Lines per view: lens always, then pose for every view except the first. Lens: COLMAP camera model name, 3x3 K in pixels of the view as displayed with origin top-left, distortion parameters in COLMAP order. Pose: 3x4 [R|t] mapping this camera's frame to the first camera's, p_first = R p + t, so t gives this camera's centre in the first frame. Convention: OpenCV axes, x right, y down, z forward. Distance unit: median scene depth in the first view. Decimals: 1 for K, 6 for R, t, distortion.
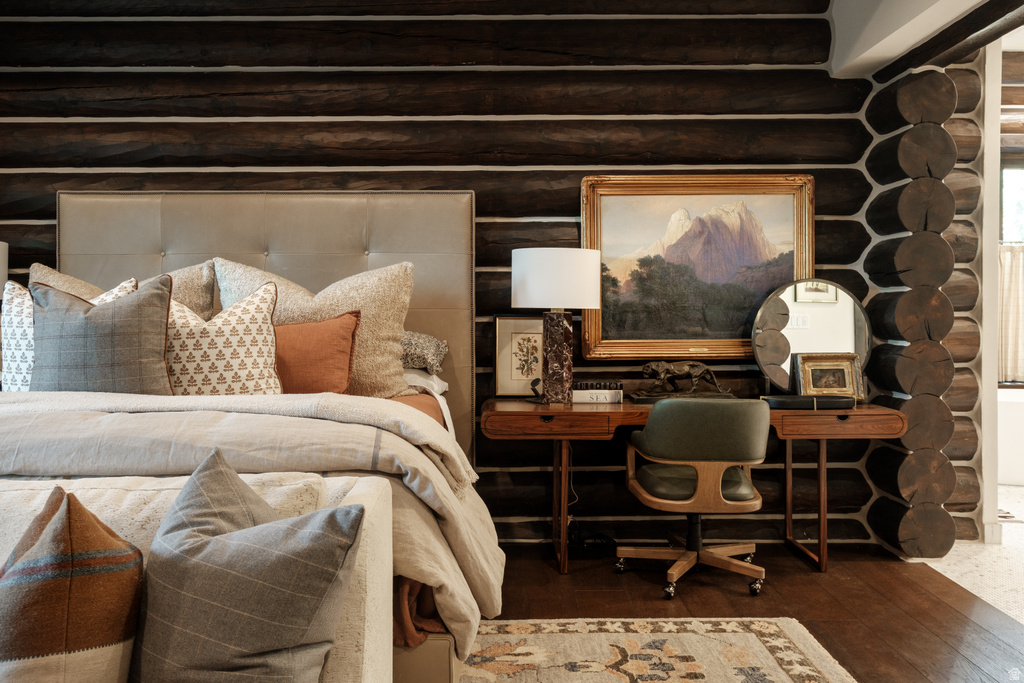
lens RADIAL K [[847.8, 0, 508.7], [0, 847.8, 304.0], [0, 0, 1]] dist [-0.002576, 0.004474]
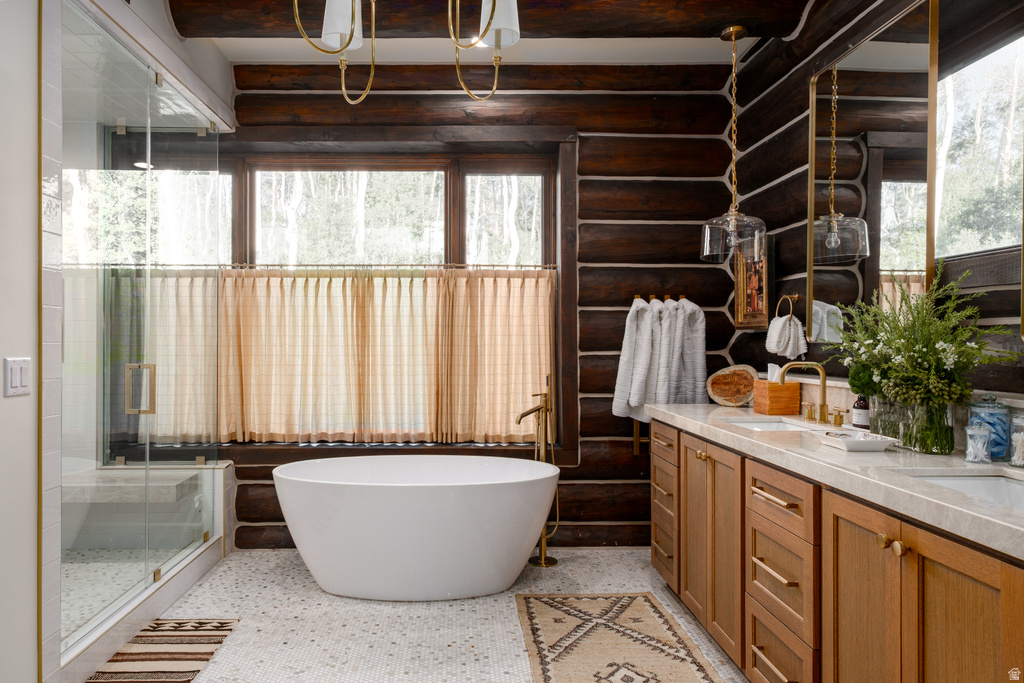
lens RADIAL K [[669.3, 0, 463.7], [0, 669.3, 343.6], [0, 0, 1]] dist [0.000485, 0.000219]
pose [[0.999964, -0.004454, 0.007277, 0.923437], [0.004464, 0.999989, -0.001352, 0.000867], [-0.007271, 0.001385, 0.999973, 0.591562]]
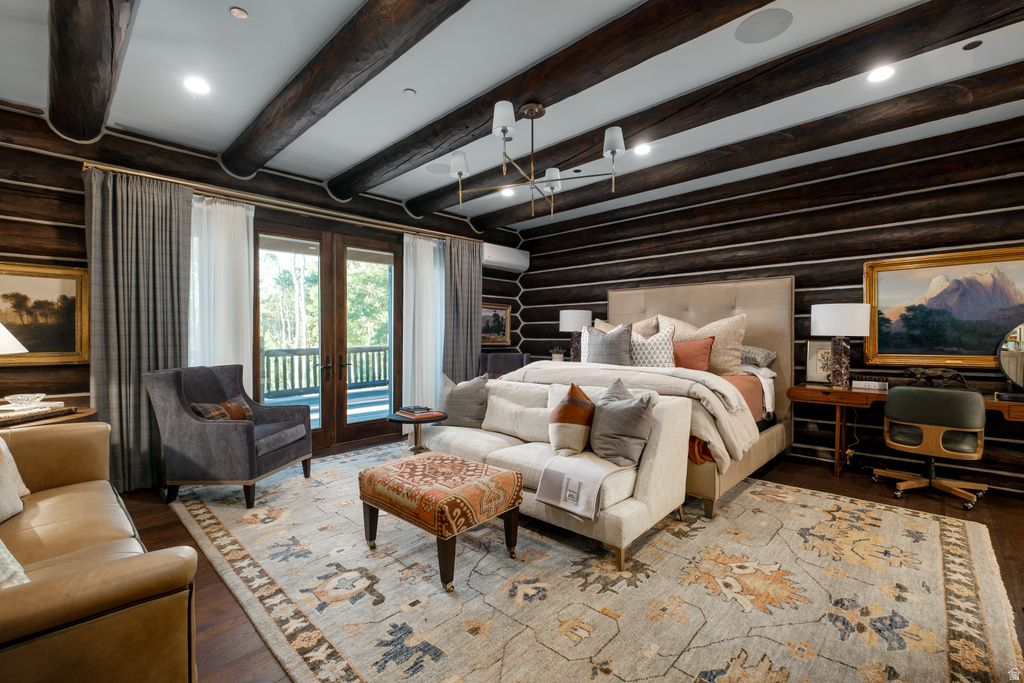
lens RADIAL K [[447.0, 0, 512.0], [0, 447.0, 341.5], [0, 0, 1]] dist [-0.000961, -0.000755]
pose [[0.718977, 0.010996, -0.694947, 0.213370], [-0.000553, 0.999884, 0.015249, 0.002966], [0.695034, -0.010580, 0.718899, -0.195231]]
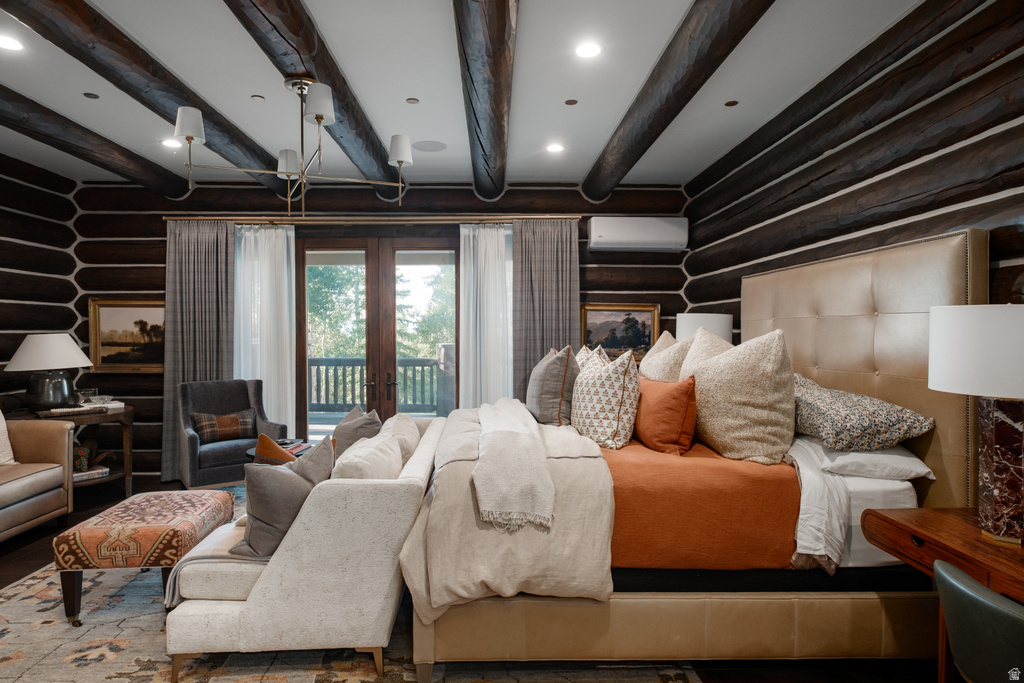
lens RADIAL K [[611.2, 0, 506.4], [0, 611.2, 334.3], [0, 0, 1]] dist [-0.003635, 0.000160]
pose [[0.019158, 0.006945, -0.999792, 0.511188], [0.001125, 0.999975, 0.006968, -0.042856], [0.999816, -0.001258, 0.019150, 0.577398]]
